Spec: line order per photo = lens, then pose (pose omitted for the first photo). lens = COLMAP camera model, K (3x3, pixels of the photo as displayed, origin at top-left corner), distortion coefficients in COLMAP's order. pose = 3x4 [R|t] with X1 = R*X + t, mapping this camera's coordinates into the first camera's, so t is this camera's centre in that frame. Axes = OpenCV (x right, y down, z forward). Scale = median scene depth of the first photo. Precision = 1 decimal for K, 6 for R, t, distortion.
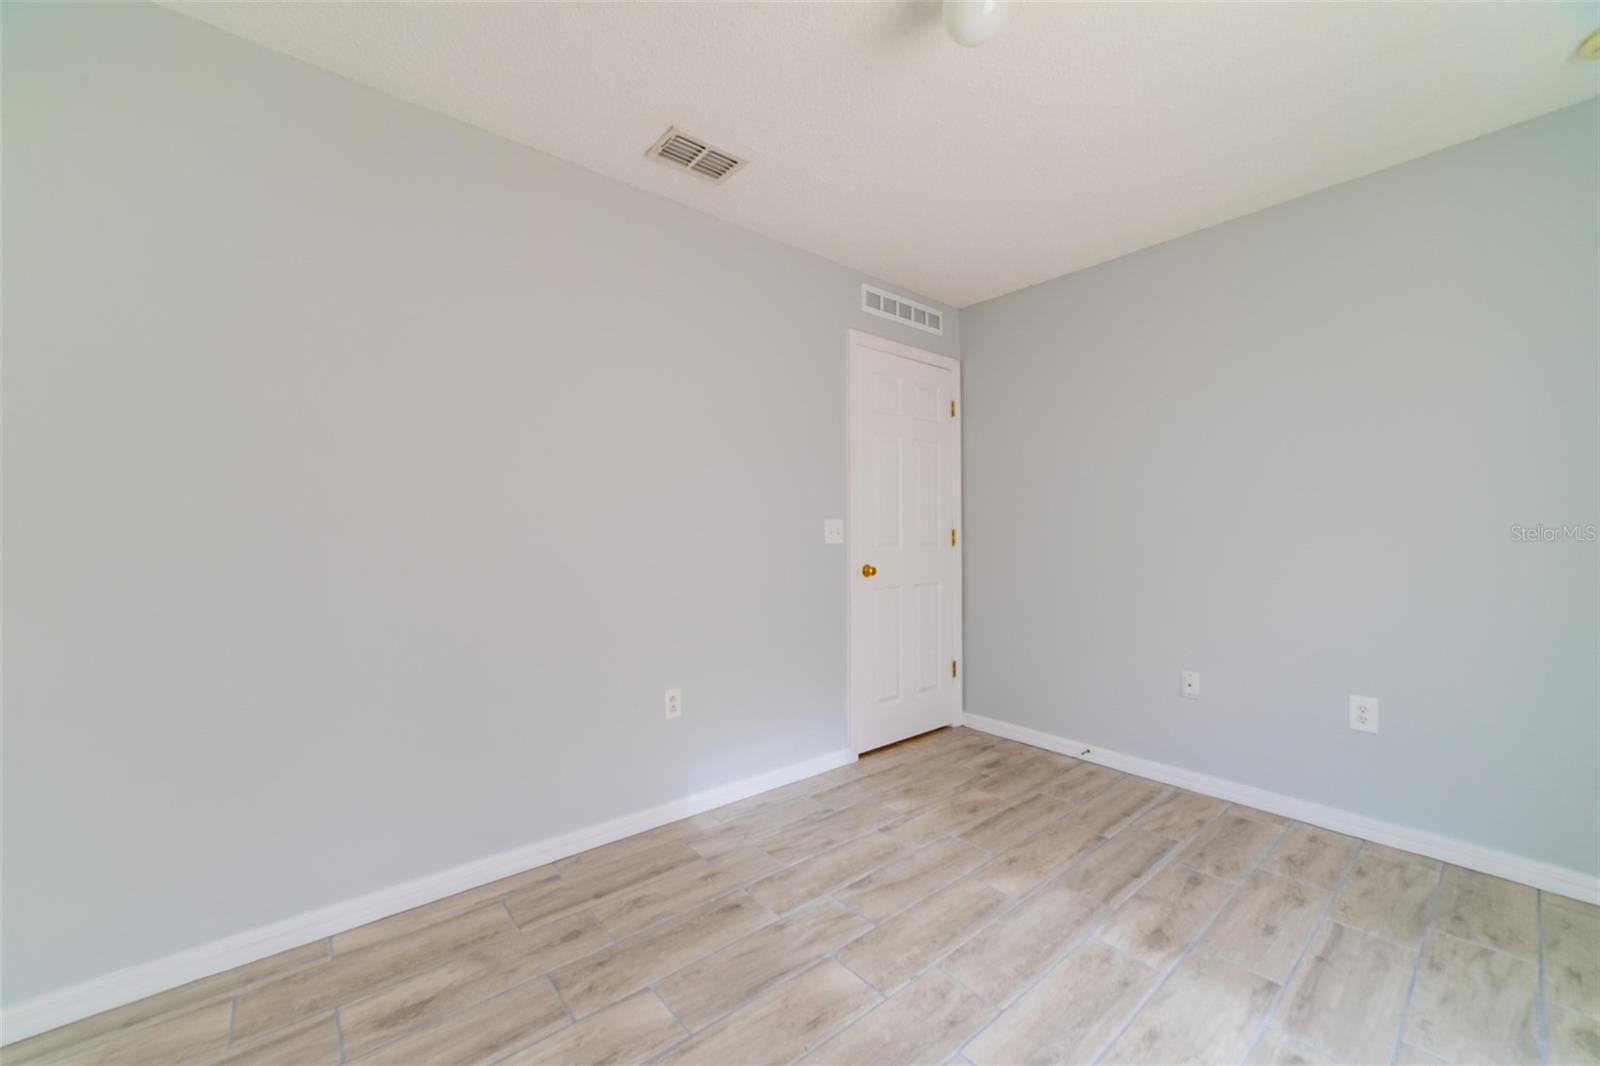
lens RADIAL K [[626.7, 0, 801.3], [0, 626.7, 537.6], [0, 0, 1]] dist [-0.018470, 0.007643]
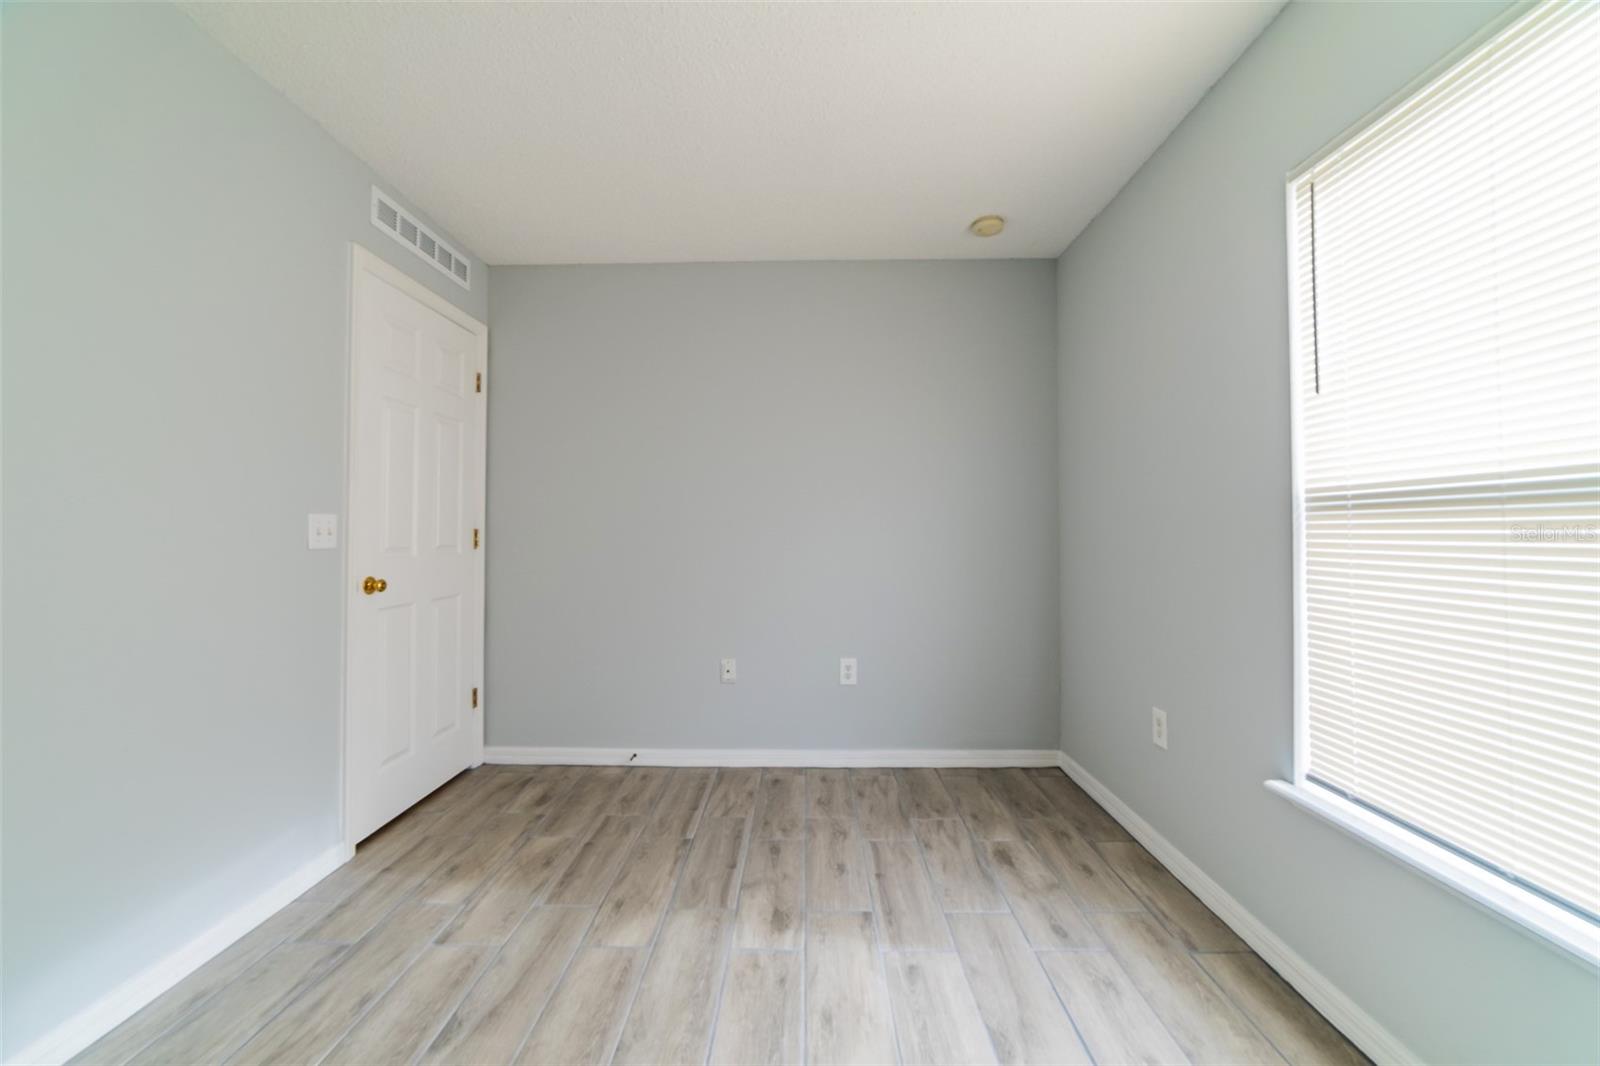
lens RADIAL K [[625.5, 0, 800.3], [0, 625.5, 529.5], [0, 0, 1]] dist [-0.016020, 0.005057]
pose [[0.651077, 0.003499, 0.759003, -0.140596], [0.005931, 0.999935, -0.009697, -0.002132], [-0.758988, 0.010815, 0.651014, 0.193699]]
